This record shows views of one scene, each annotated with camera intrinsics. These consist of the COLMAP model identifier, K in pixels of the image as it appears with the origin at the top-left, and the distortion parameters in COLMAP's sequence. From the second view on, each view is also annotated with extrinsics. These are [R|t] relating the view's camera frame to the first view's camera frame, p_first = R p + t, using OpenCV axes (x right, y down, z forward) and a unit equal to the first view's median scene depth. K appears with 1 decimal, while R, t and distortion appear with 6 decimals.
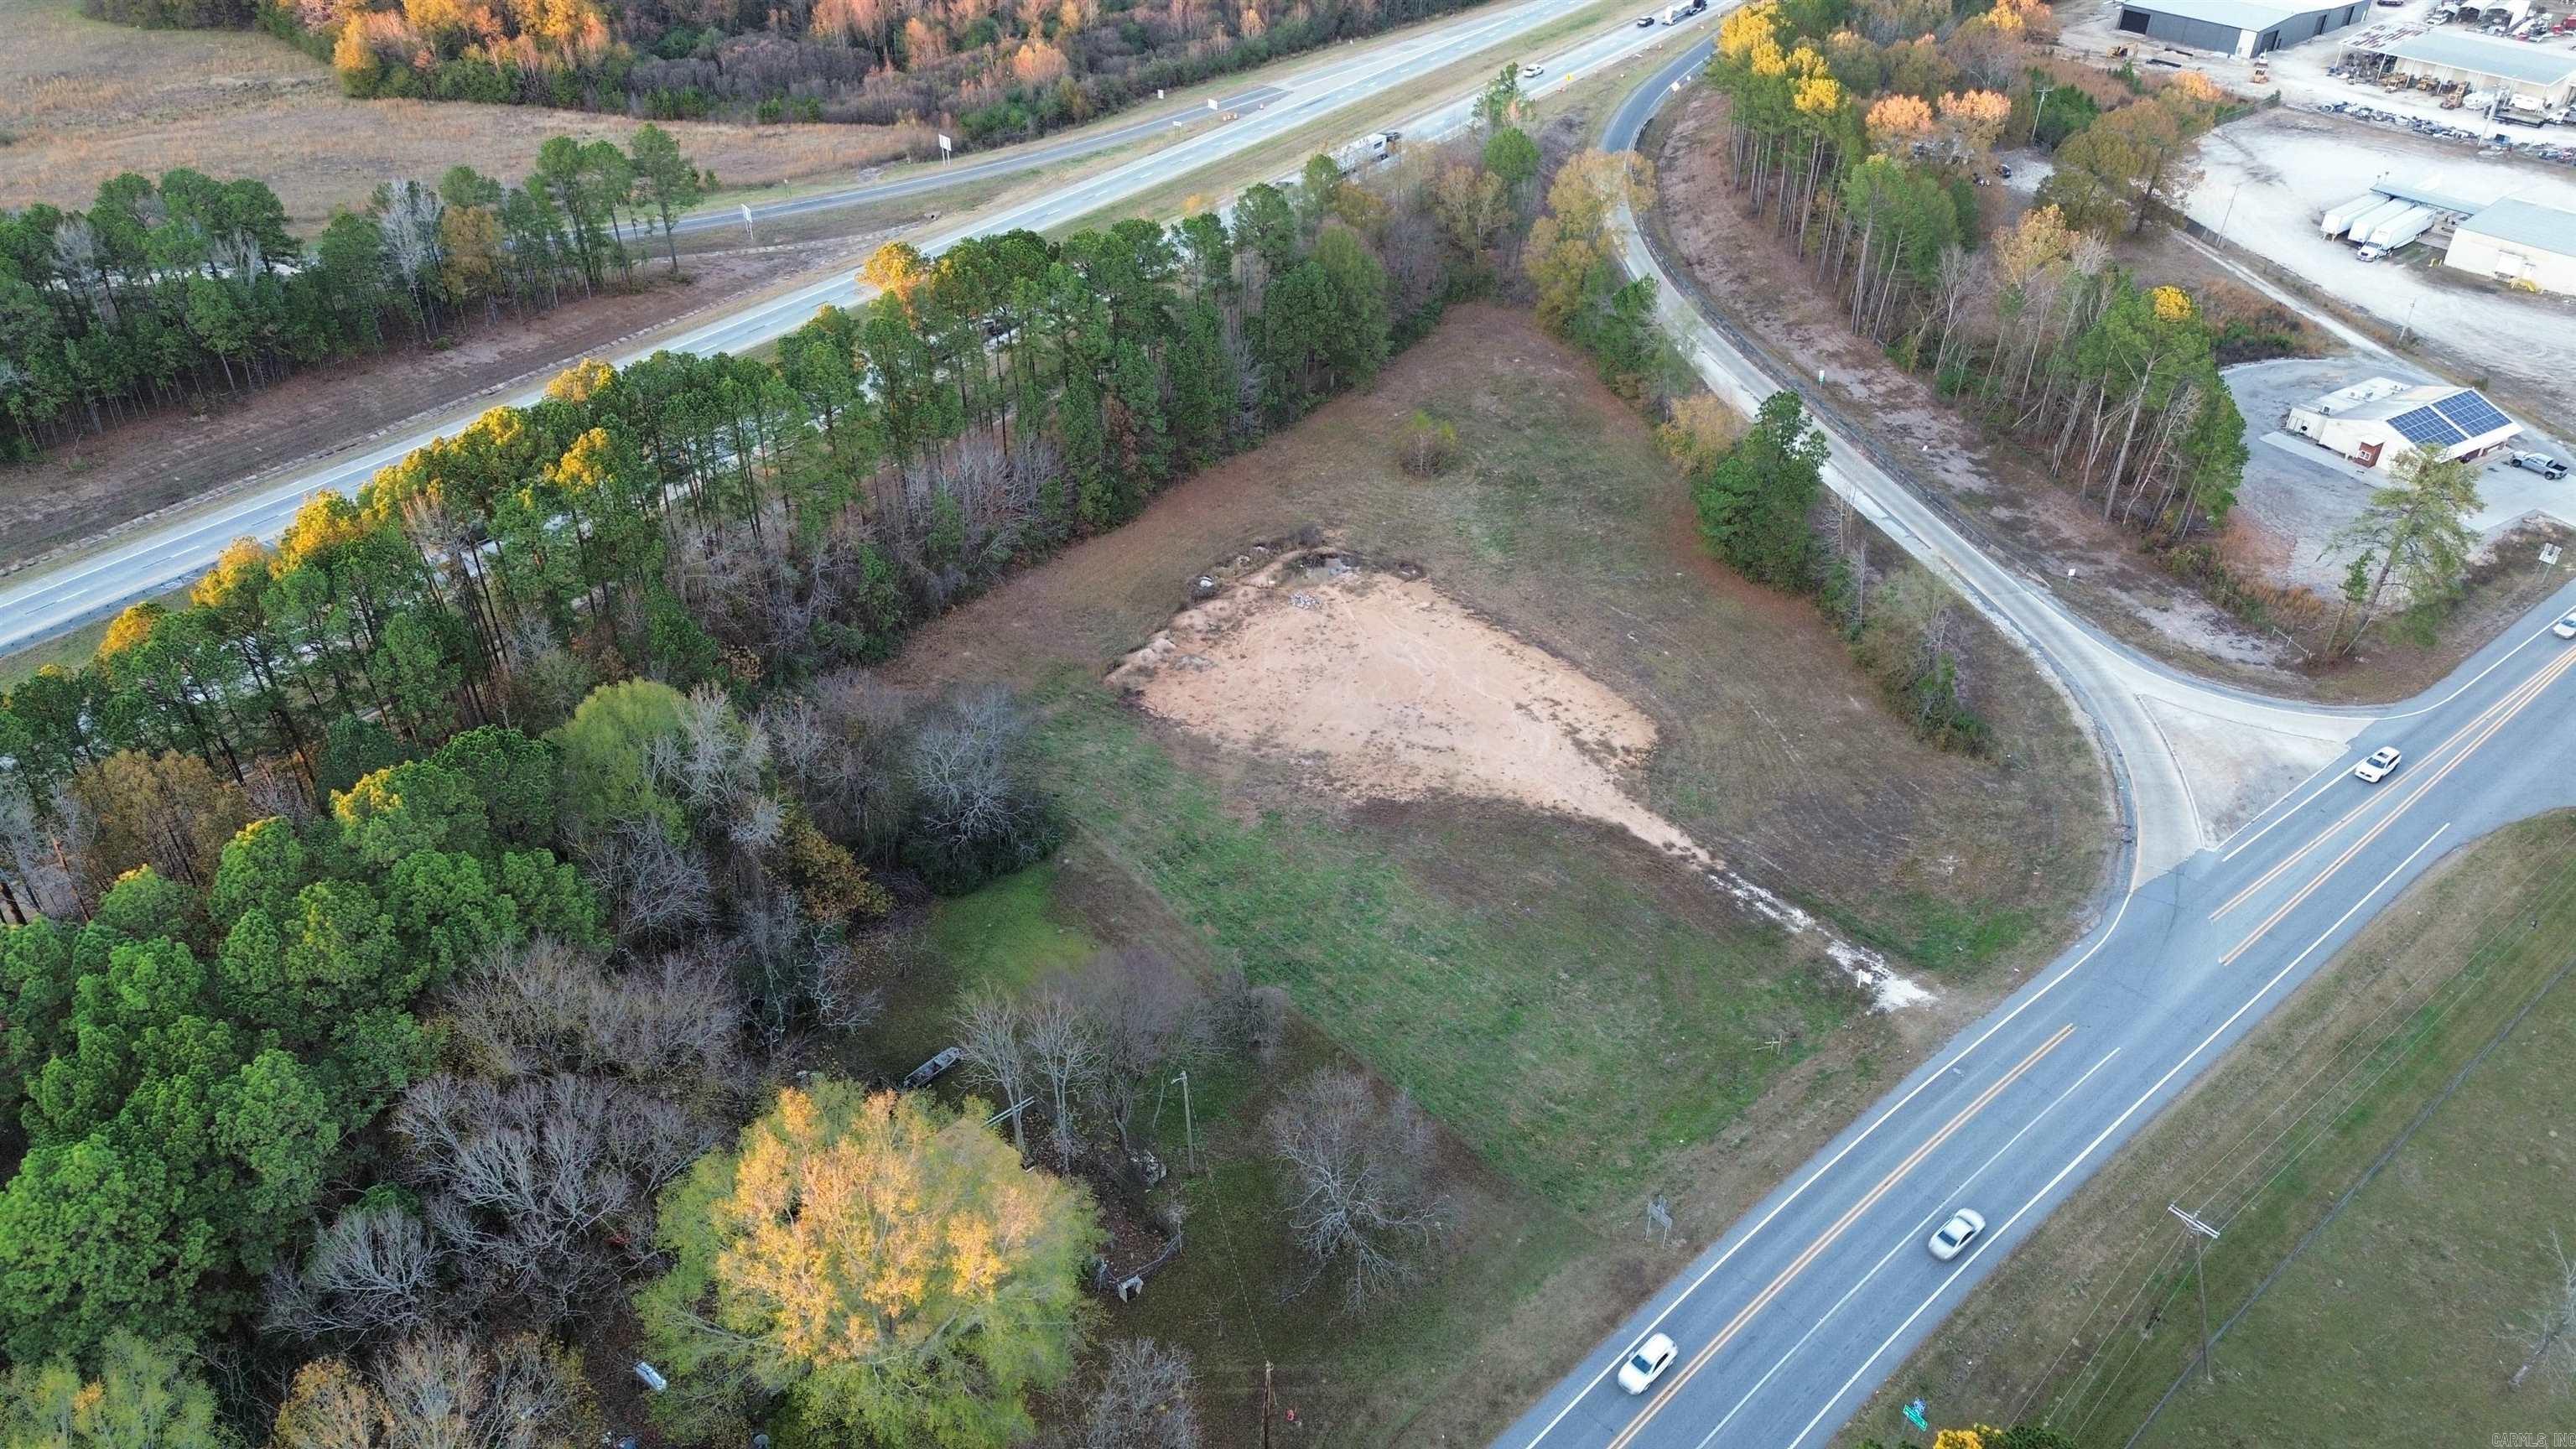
lens RADIAL K [[1816.7, 0, 1282.1], [0, 1816.7, 711.2], [0, 0, 1]] dist [0.105109, -0.121339]
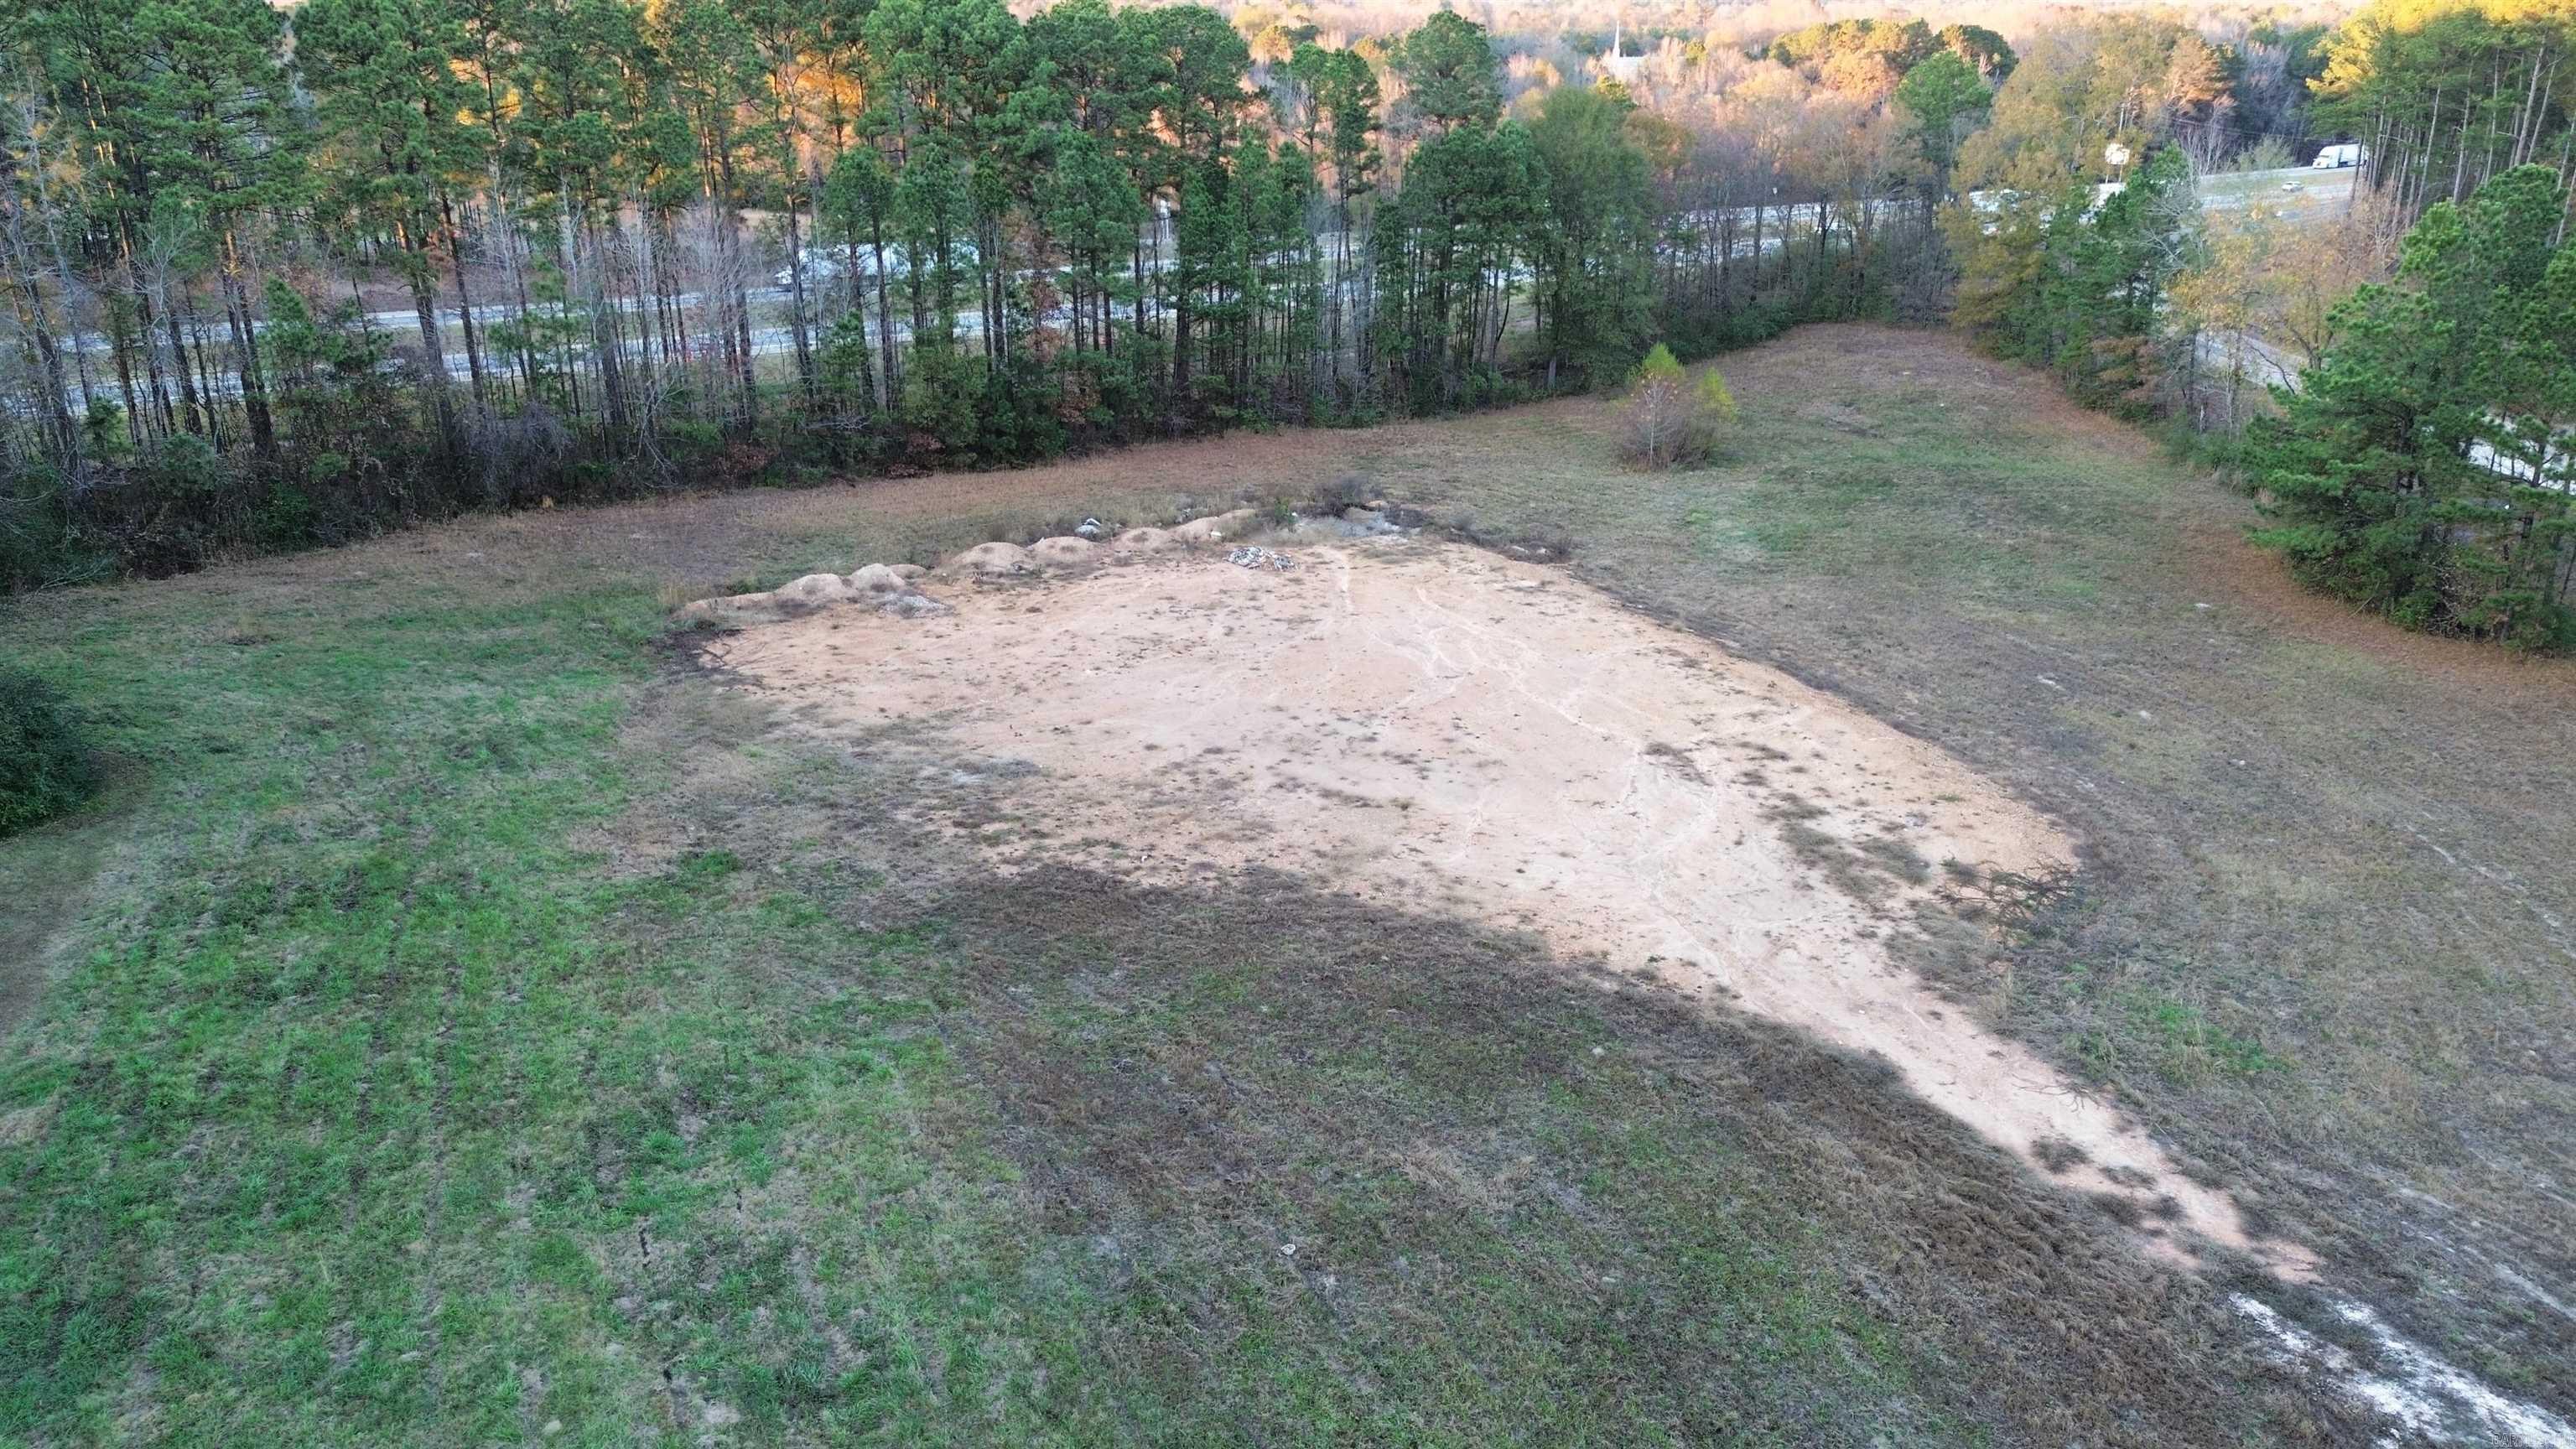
lens RADIAL K [[1817.5, 0, 1276.3], [0, 1817.5, 731.8], [0, 0, 1]] dist [0.089637, -0.092509]
pose [[0.955988, 0.100271, -0.275739, 0.157177], [-0.160939, 0.965001, -0.207057, 0.078198], [0.245327, 0.242321, 0.938667, 0.658104]]
